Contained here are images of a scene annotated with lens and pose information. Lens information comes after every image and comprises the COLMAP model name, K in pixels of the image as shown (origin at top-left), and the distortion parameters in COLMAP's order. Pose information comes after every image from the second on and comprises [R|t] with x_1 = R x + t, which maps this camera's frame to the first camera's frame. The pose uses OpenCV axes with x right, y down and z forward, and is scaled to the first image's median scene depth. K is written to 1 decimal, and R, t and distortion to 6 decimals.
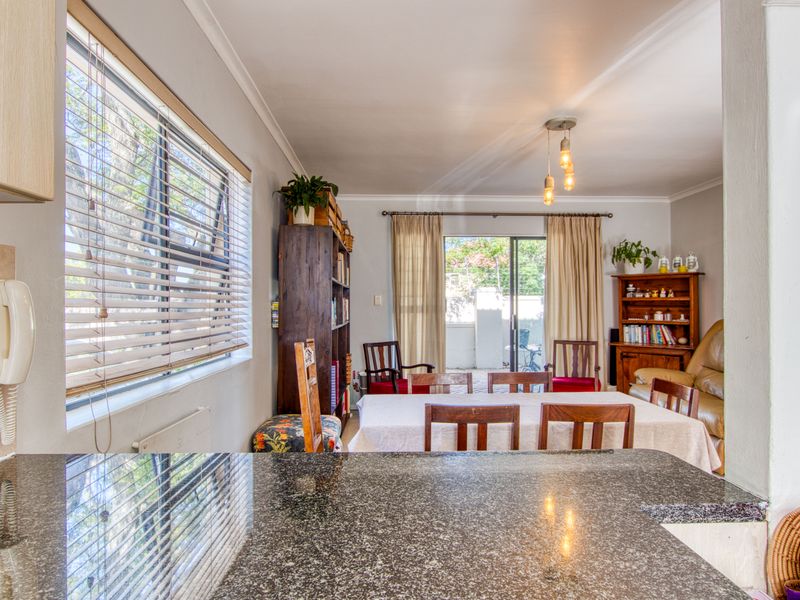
lens RADIAL K [[423.6, 0, 400.0], [0, 423.6, 300.0], [0, 0, 1]] dist [0.001598, 0.000937]
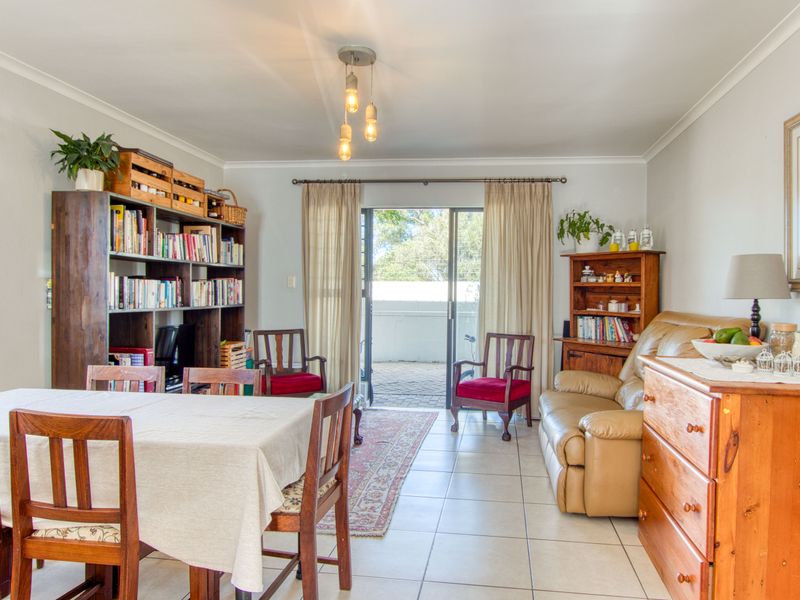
lens RADIAL K [[468.2, 0, 400.6], [0, 468.2, 293.4], [0, 0, 1]] dist [-0.004640, 0.001321]
pose [[0.991806, 0.015765, -0.126775, 0.313342], [-0.013667, 0.999755, 0.017401, 0.004272], [0.127018, -0.015526, 0.991779, 0.076852]]
